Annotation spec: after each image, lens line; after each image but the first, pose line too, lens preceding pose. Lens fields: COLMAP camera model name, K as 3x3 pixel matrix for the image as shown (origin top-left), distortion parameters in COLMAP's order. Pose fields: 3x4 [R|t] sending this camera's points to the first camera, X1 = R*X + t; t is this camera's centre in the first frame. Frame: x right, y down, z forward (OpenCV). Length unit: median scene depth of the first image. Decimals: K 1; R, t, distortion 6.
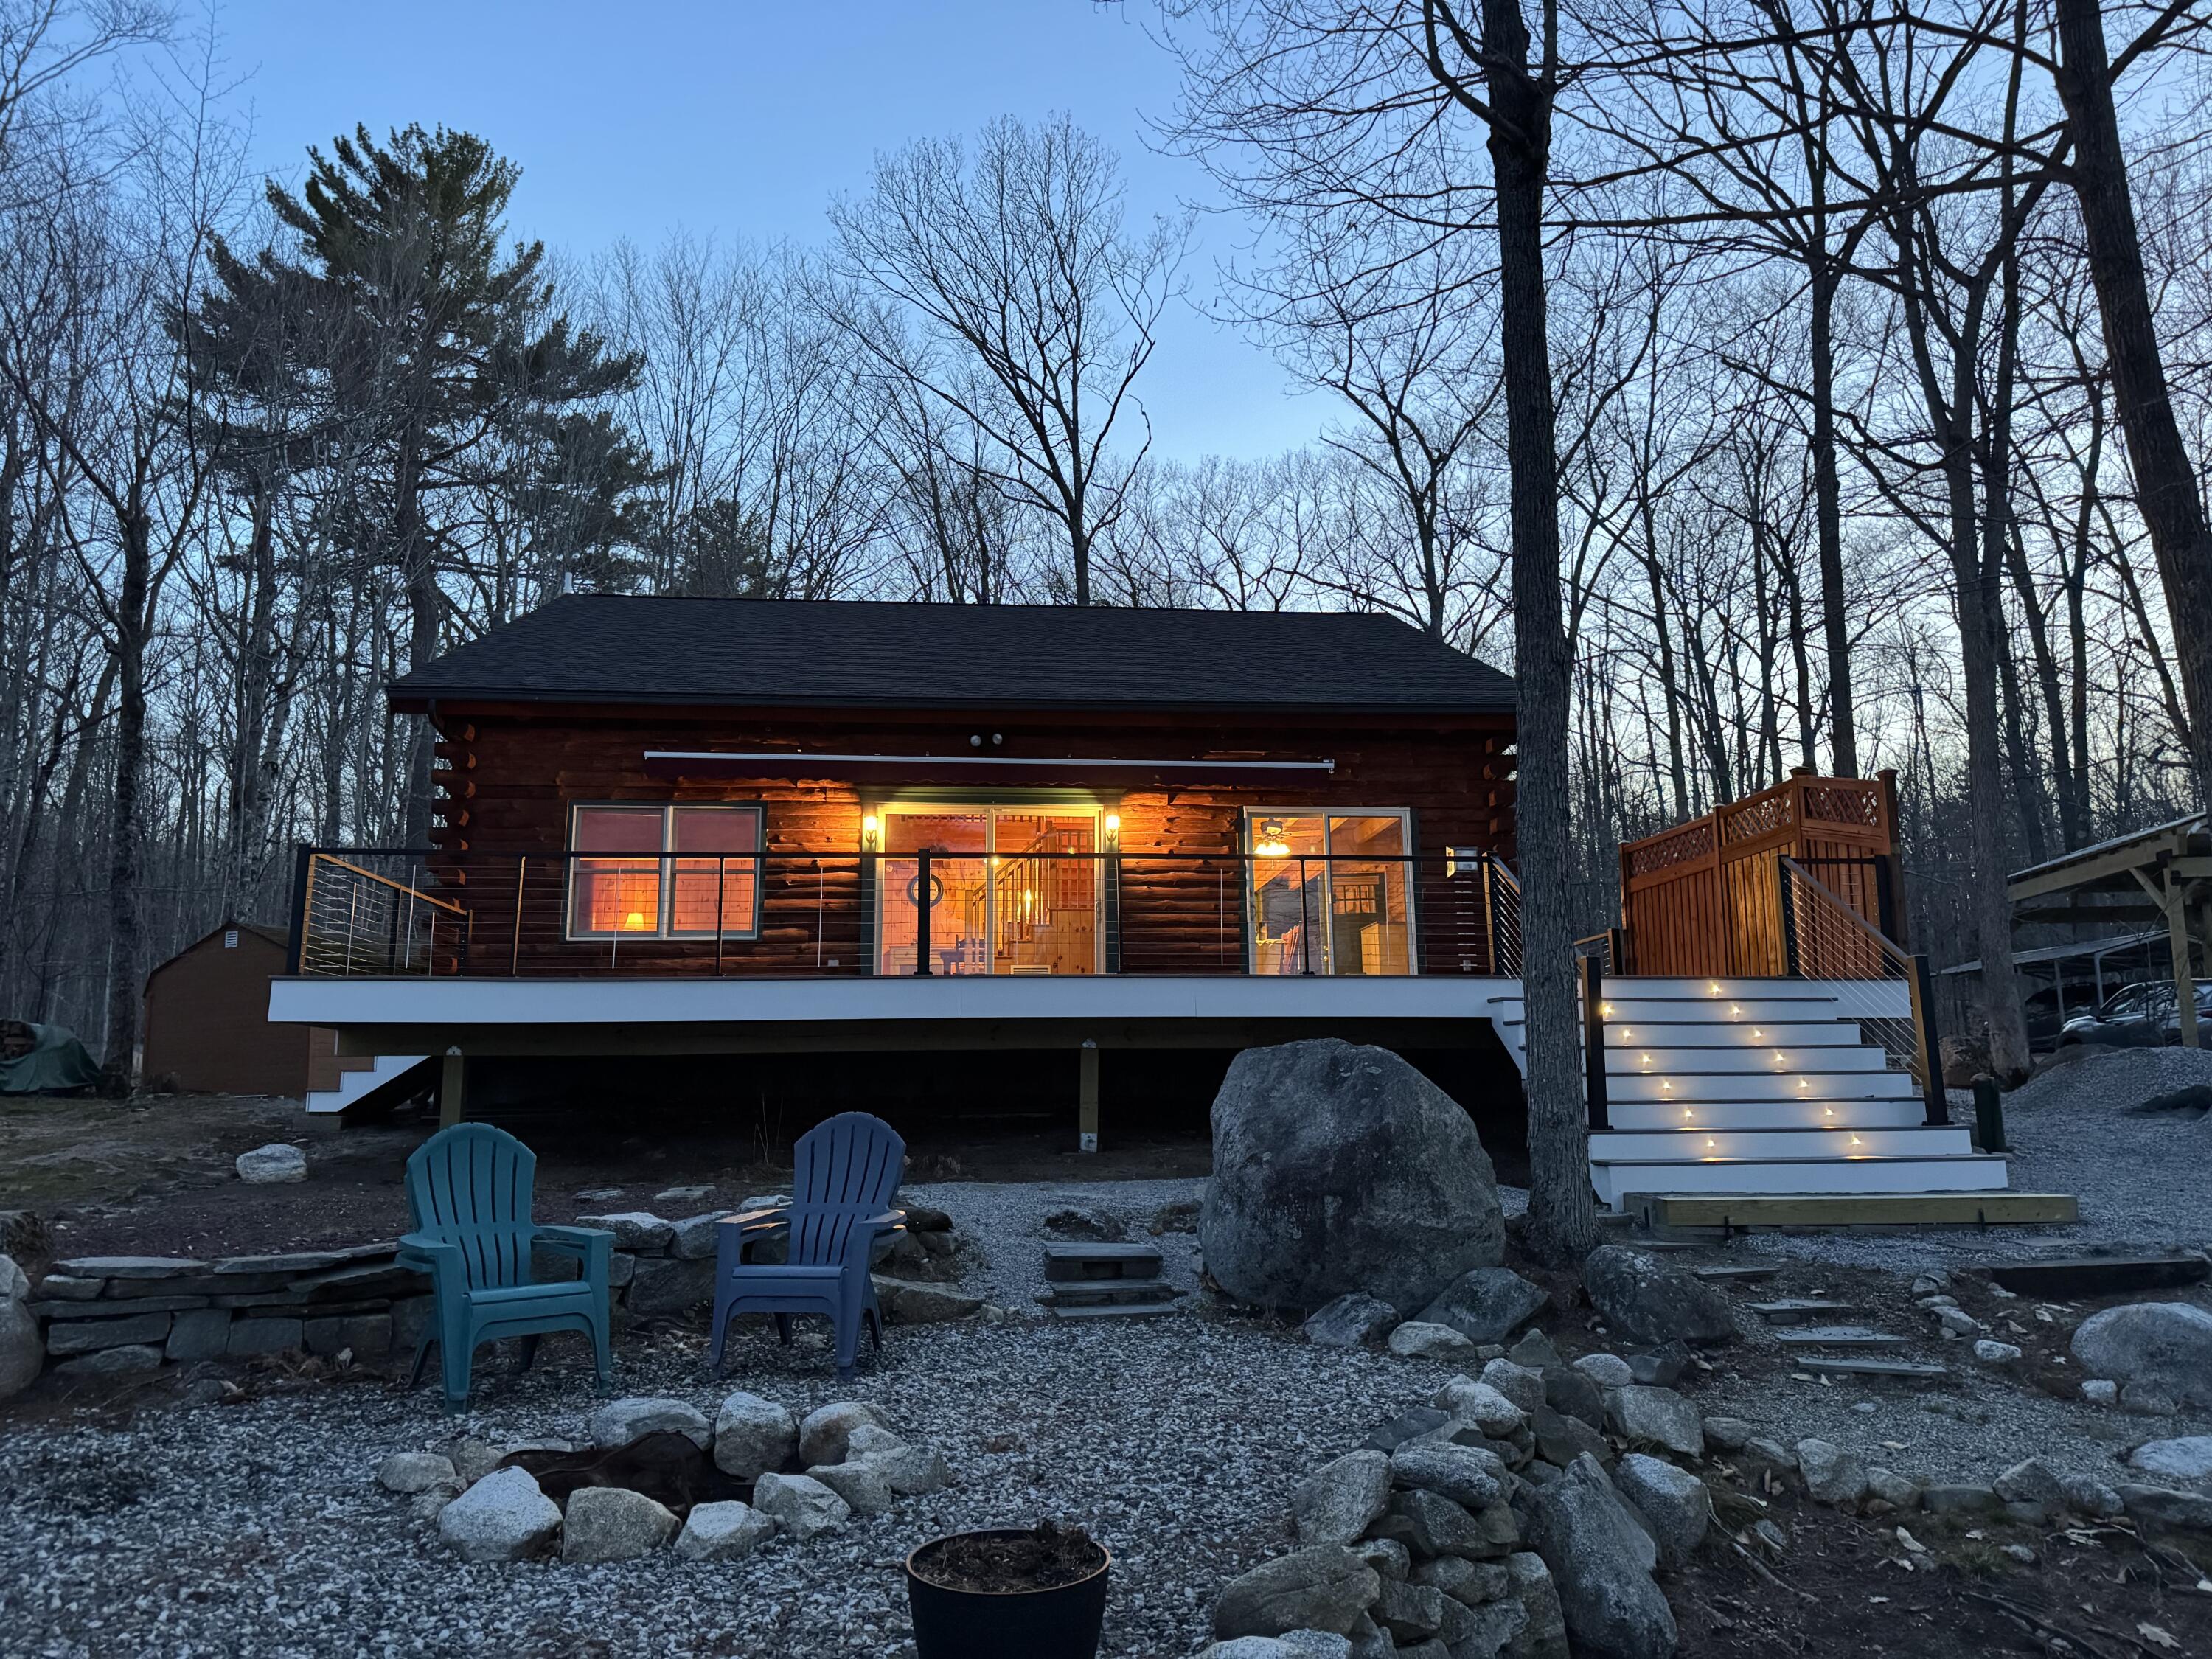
lens RADIAL K [[1573.0, 0, 1103.2], [0, 1573.0, 828.8], [0, 0, 1]] dist [0.030704, -0.011551]
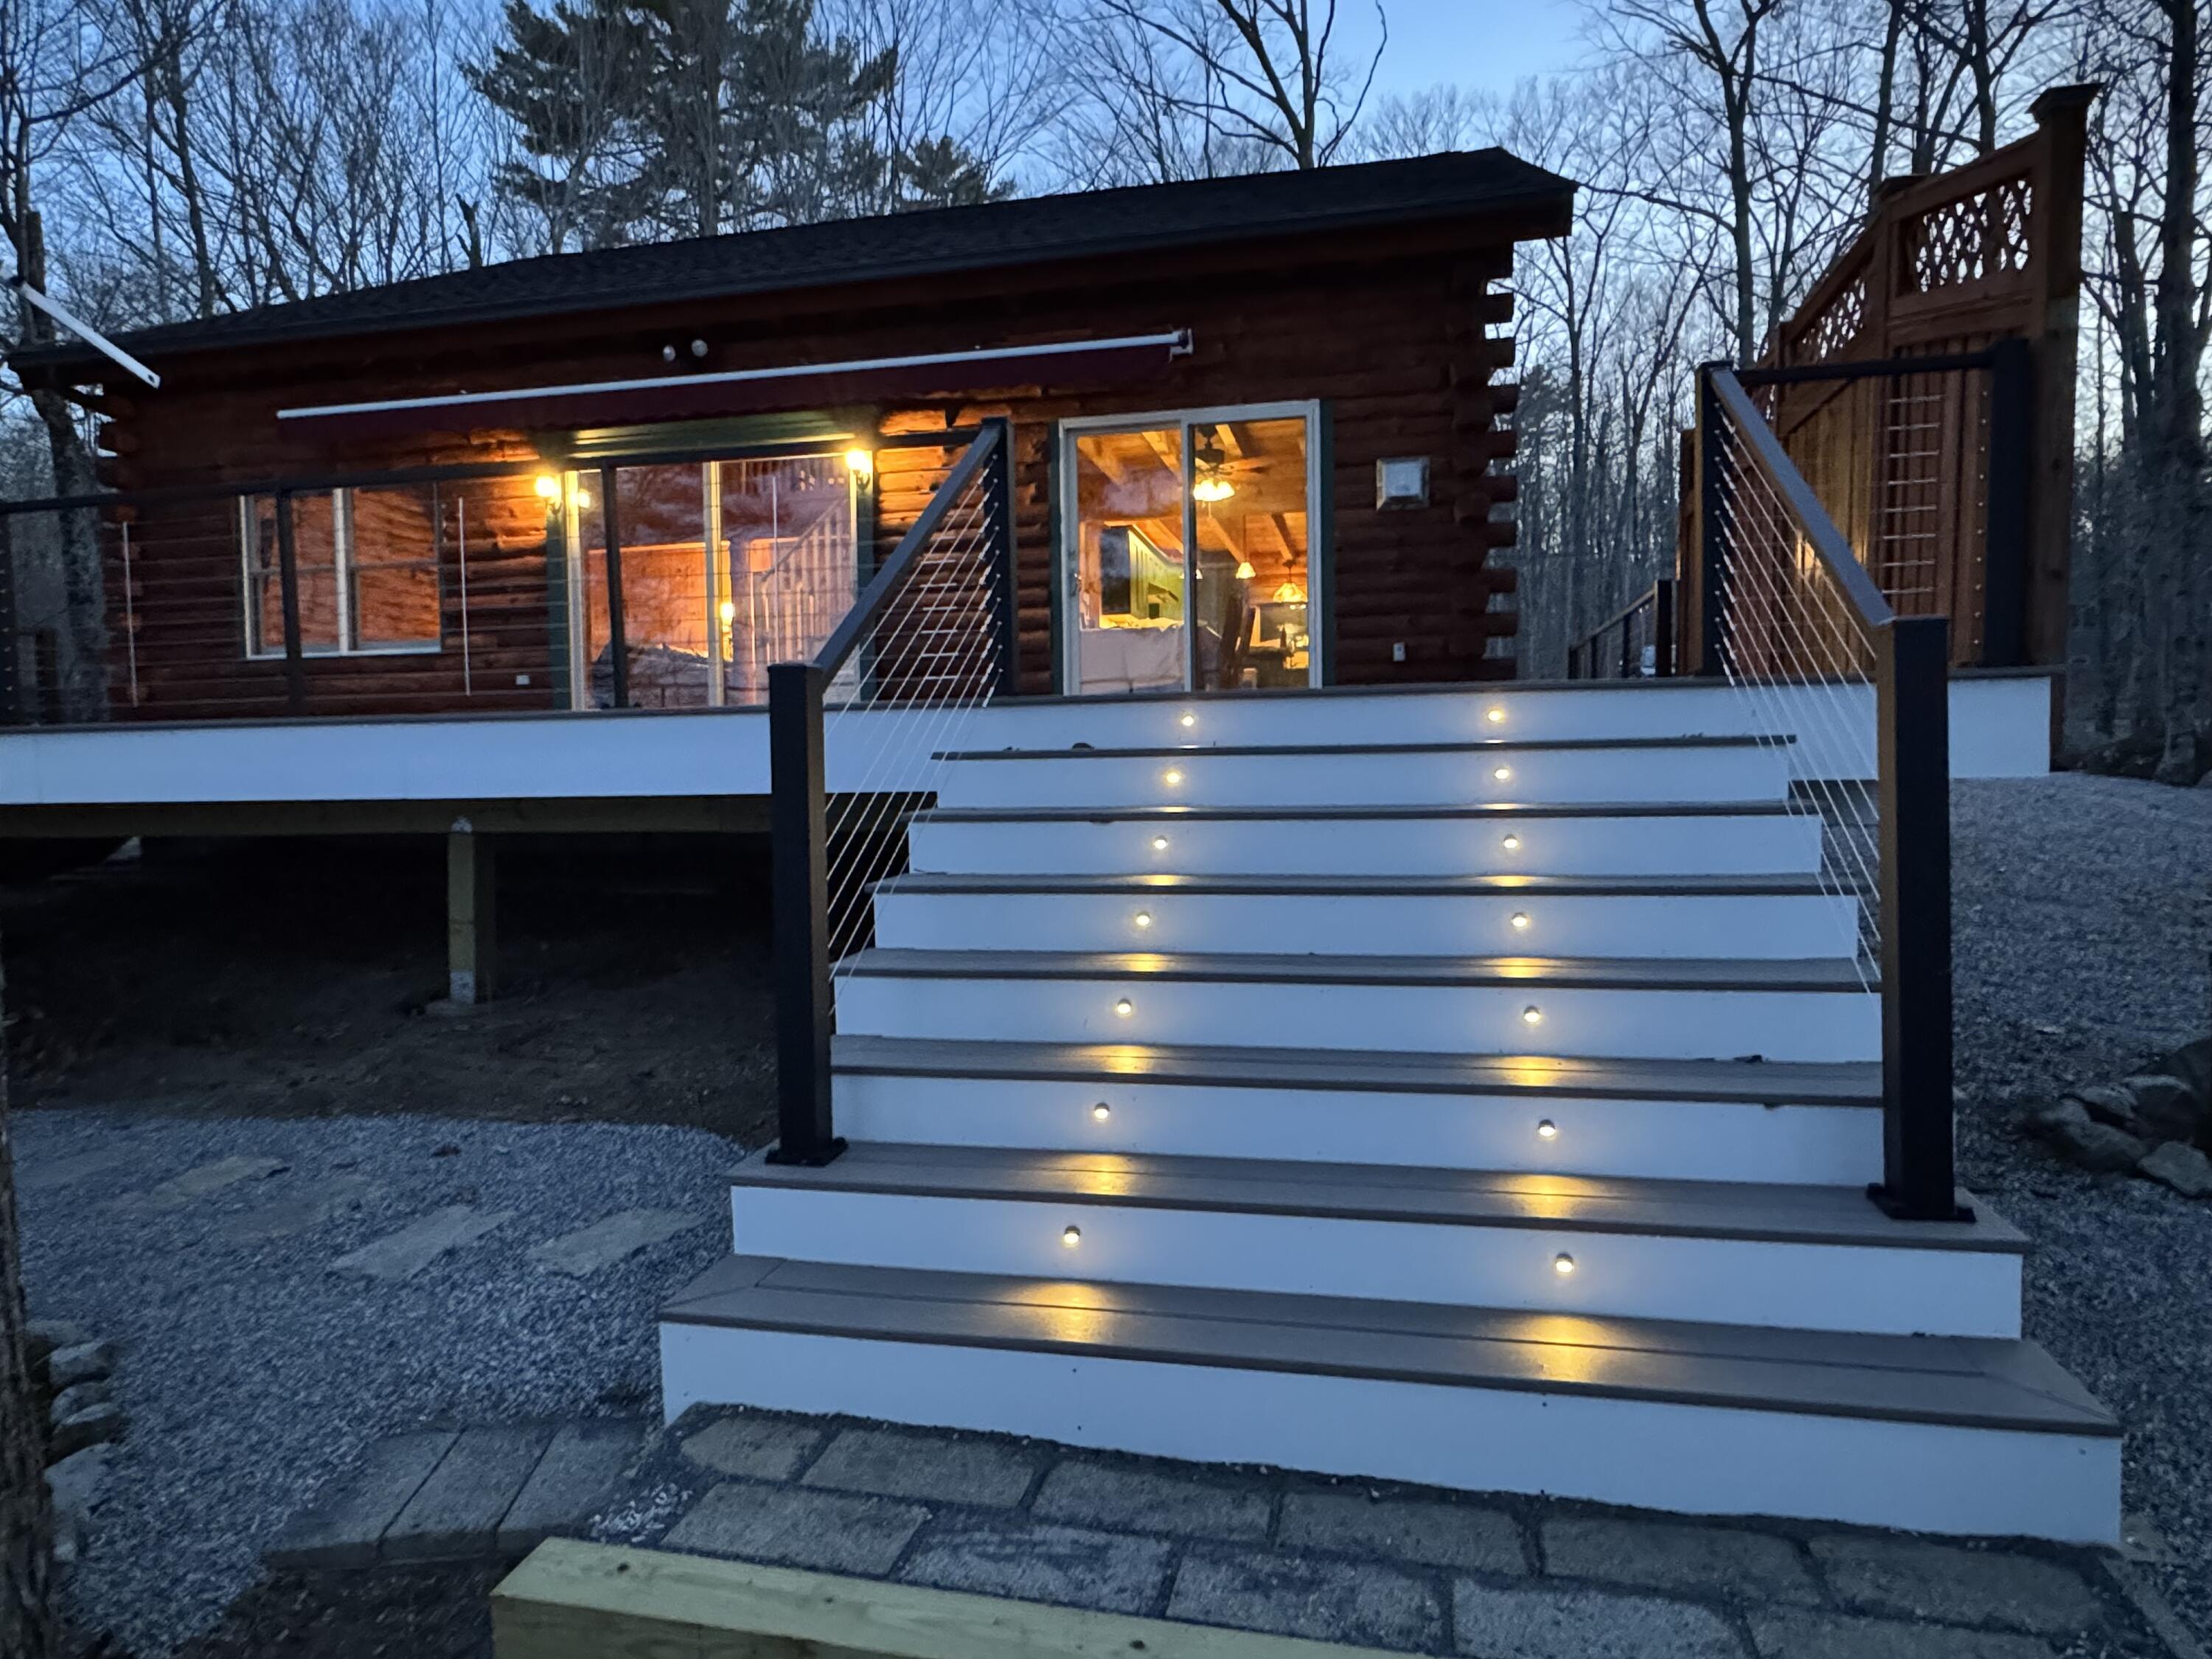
lens RADIAL K [[1339.7, 0, 1109.8], [0, 1339.7, 834.2], [0, 0, 1]] dist [-0.007775, -0.000857]
pose [[0.954800, 0.004834, -0.297211, 0.280698], [0.061735, 0.974841, 0.214182, 0.036405], [0.290769, -0.222849, 0.930479, 0.455330]]
